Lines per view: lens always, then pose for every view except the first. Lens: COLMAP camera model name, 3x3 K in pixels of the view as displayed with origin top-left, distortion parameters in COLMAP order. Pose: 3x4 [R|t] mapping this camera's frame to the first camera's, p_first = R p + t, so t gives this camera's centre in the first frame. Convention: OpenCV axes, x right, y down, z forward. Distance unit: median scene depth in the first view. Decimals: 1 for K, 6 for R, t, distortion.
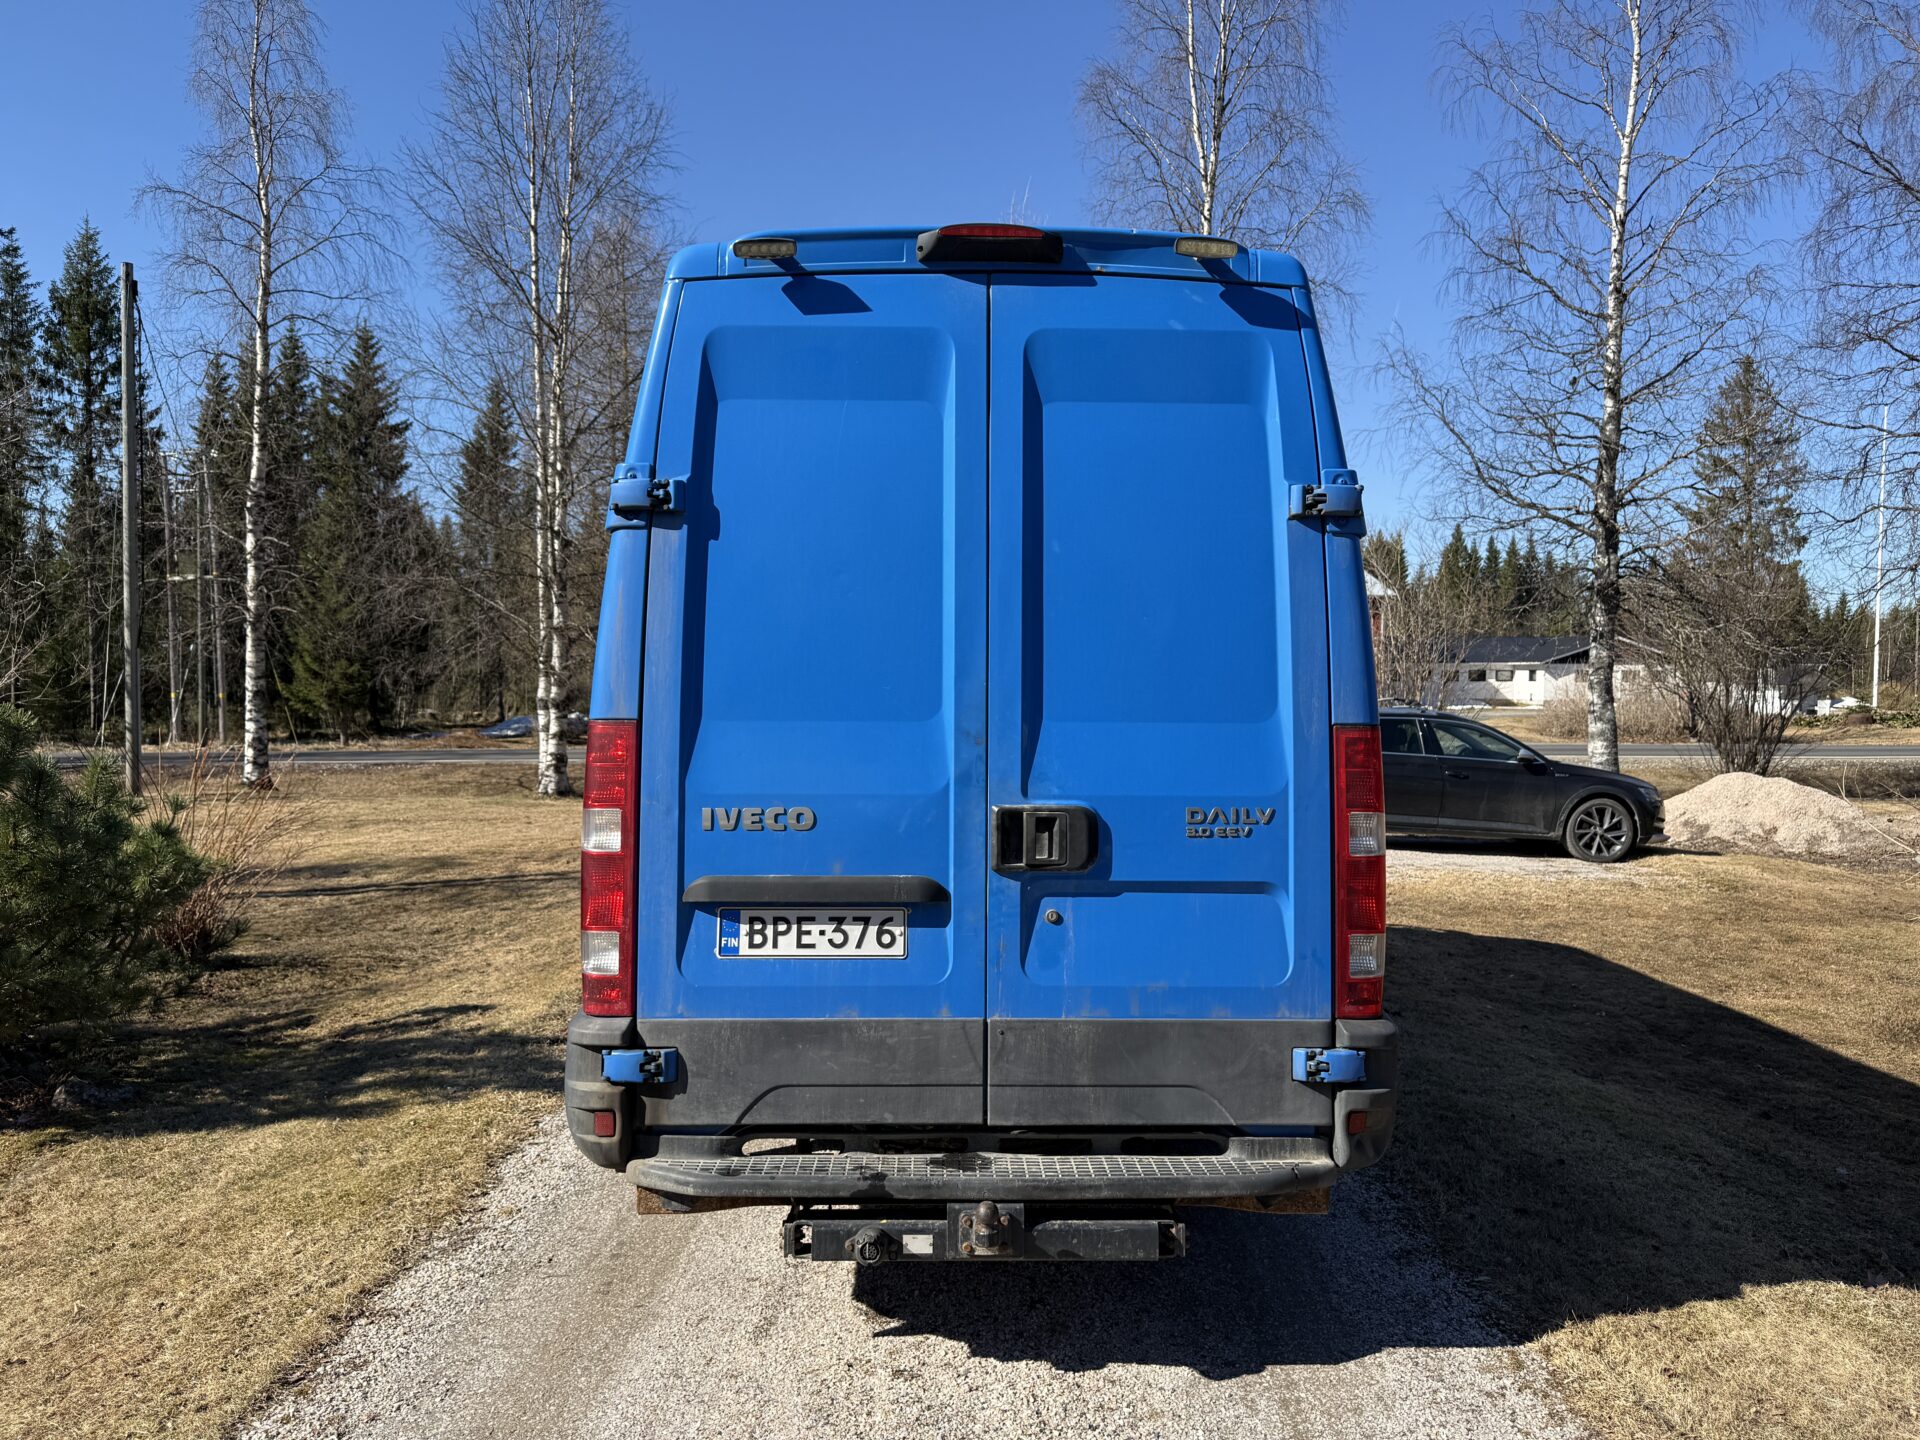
lens RADIAL K [[1359.1, 0, 980.0], [0, 1359.1, 709.7], [0, 0, 1]] dist [0.048350, -0.057621]
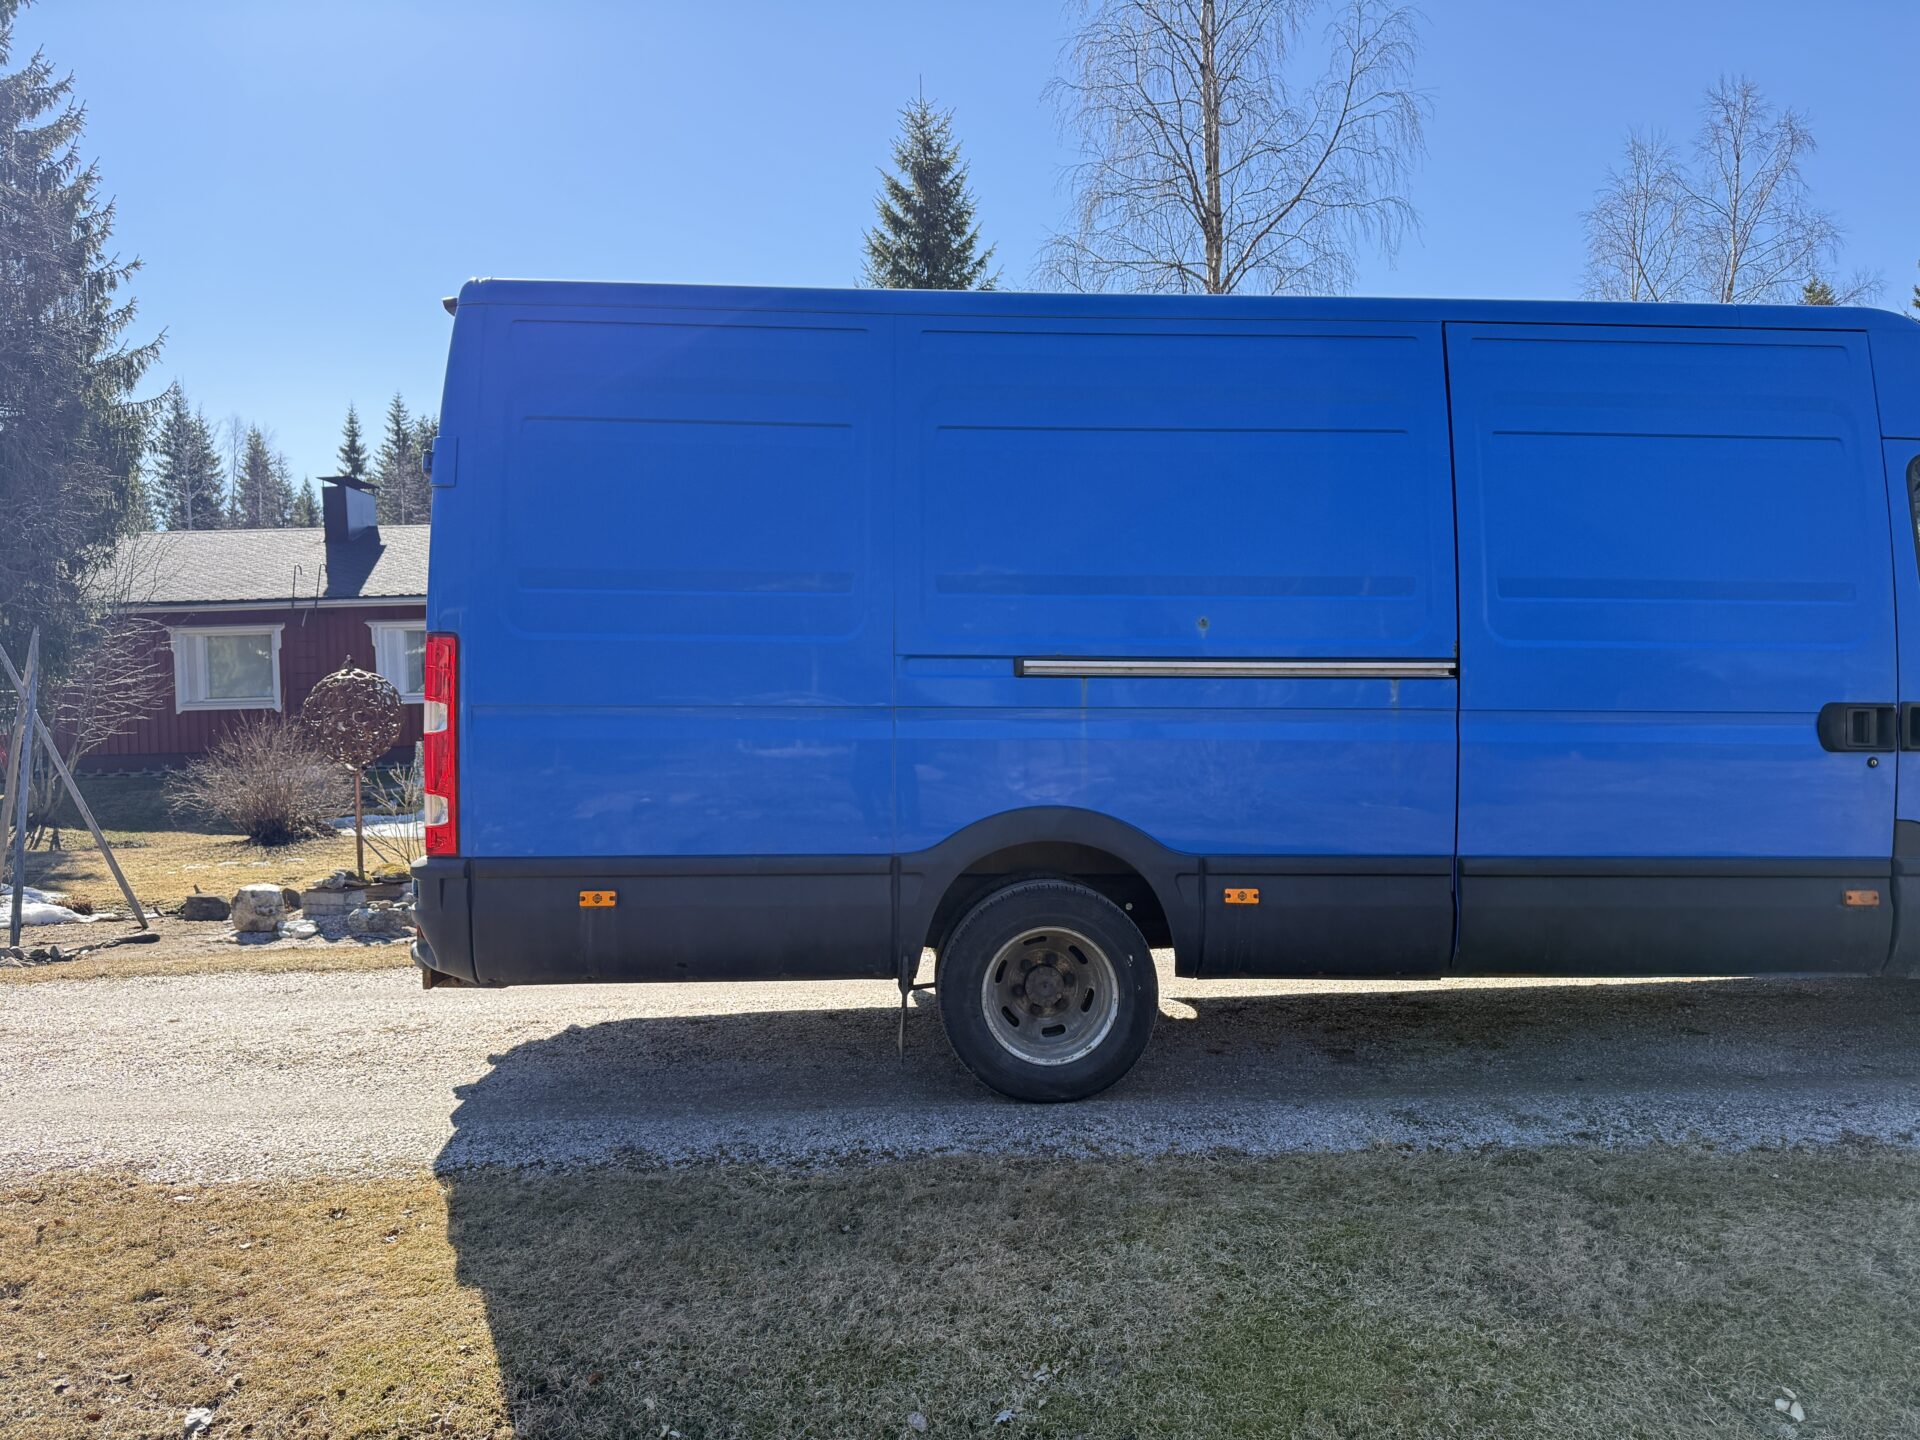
lens RADIAL K [[1359.1, 0, 950.8], [0, 1359.1, 711.7], [0, 0, 1]] dist [0.048350, -0.057621]
pose [[0.026628, 0.013677, -0.999552, 1.589501], [0.007815, 0.999873, 0.013890, 0.070246], [0.999615, -0.008182, 0.026518, 1.448499]]
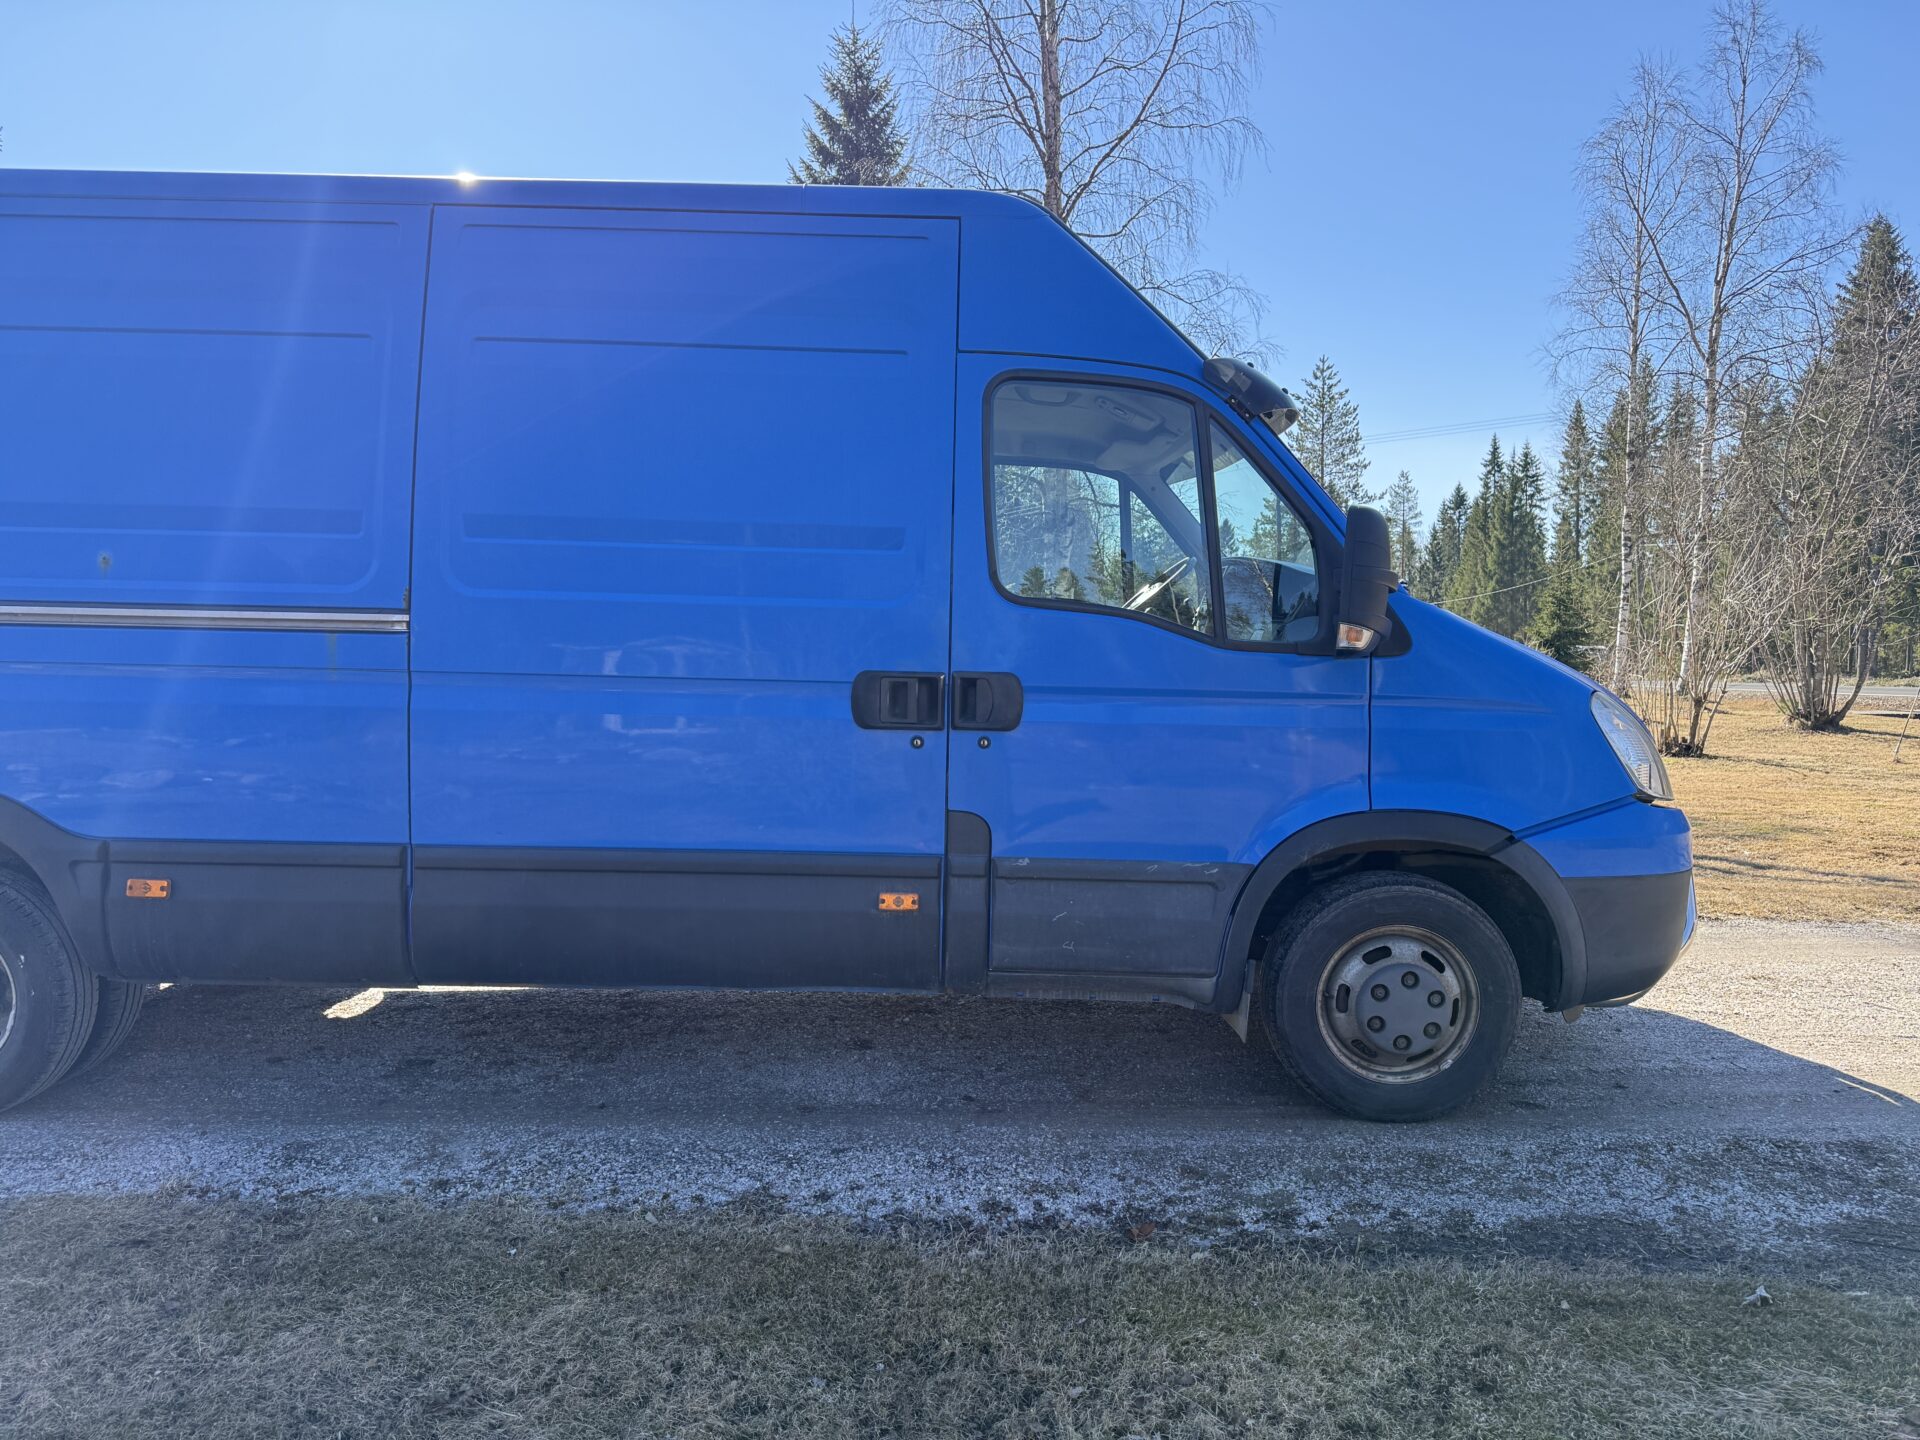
lens RADIAL K [[1359.1, 0, 963.5], [0, 1359.1, 711.7], [0, 0, 1]] dist [0.048350, -0.057621]
pose [[-0.027119, 0.050191, -0.998371, 1.377681], [-0.006354, 0.998710, 0.050381, 0.065015], [0.999612, 0.007710, -0.026765, 2.452315]]
